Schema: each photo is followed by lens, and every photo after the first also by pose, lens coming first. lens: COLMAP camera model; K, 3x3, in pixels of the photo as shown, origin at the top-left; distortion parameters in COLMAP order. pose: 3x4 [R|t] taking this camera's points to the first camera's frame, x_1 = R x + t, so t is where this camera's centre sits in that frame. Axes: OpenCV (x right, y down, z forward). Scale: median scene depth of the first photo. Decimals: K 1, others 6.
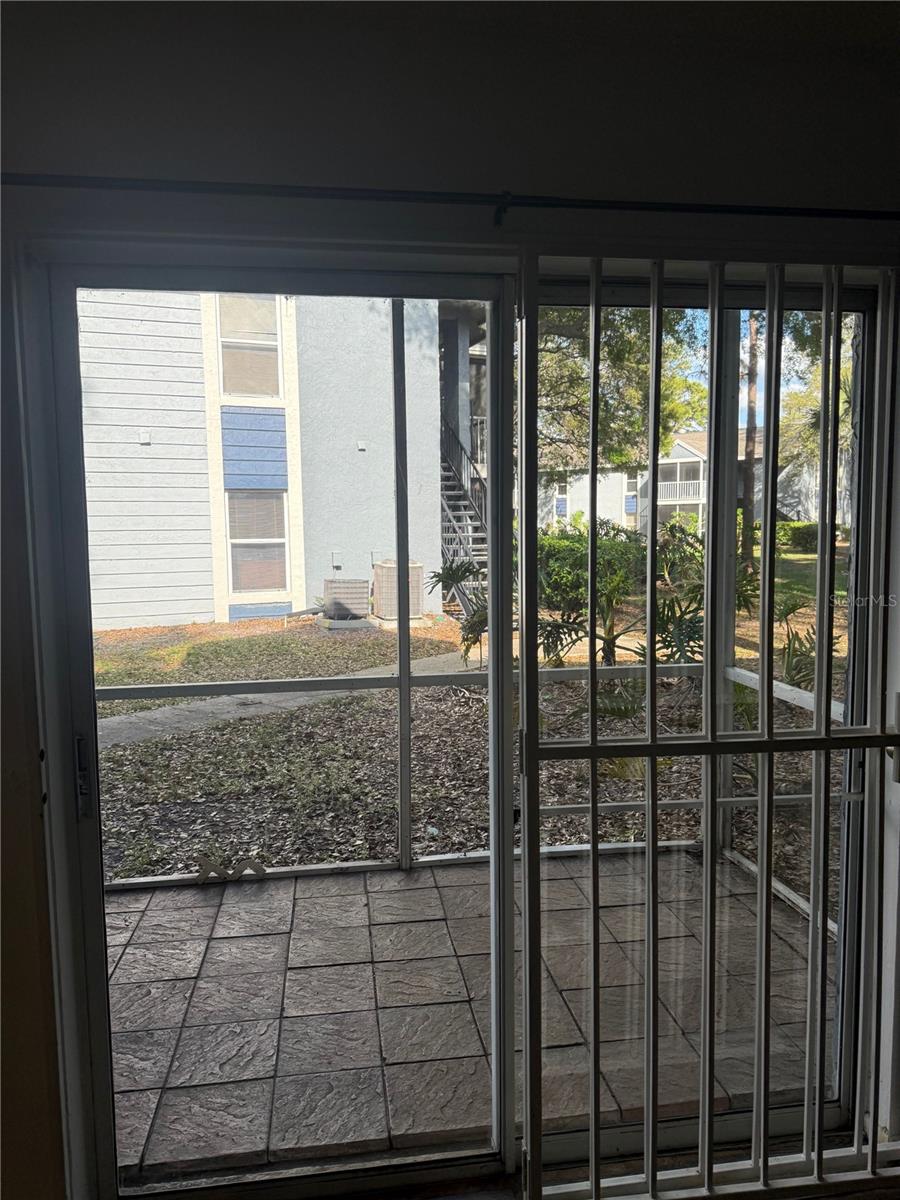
lens RADIAL K [[827.1, 0, 450.0], [0, 827.1, 600.0], [0, 0, 1]] dist [0.089072, -0.131398]
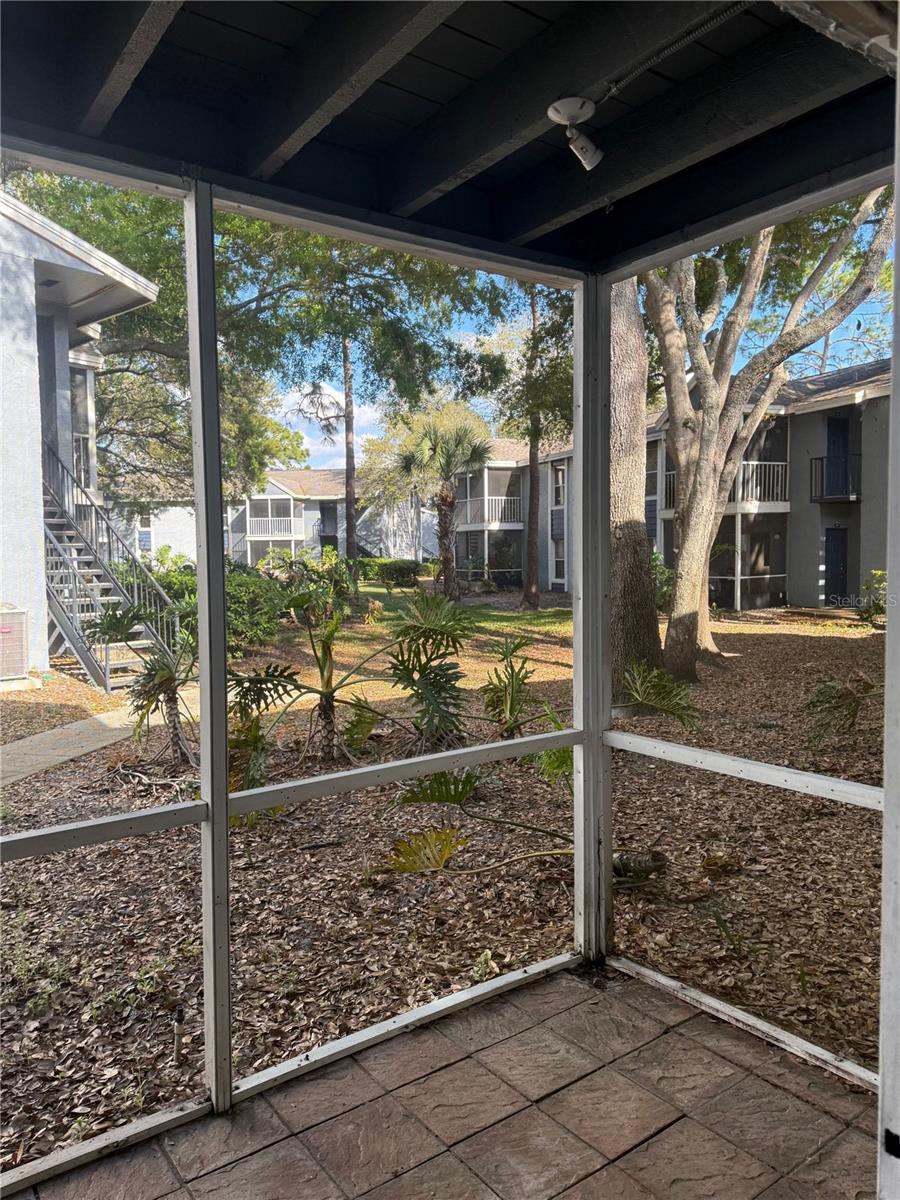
lens RADIAL K [[827.1, 0, 450.0], [0, 827.1, 600.0], [0, 0, 1]] dist [0.089072, -0.131398]
pose [[0.879764, -0.021481, 0.474926, -0.050137], [0.041643, 0.998621, -0.031973, -0.008098], [-0.473584, 0.047906, 0.879445, 0.091196]]
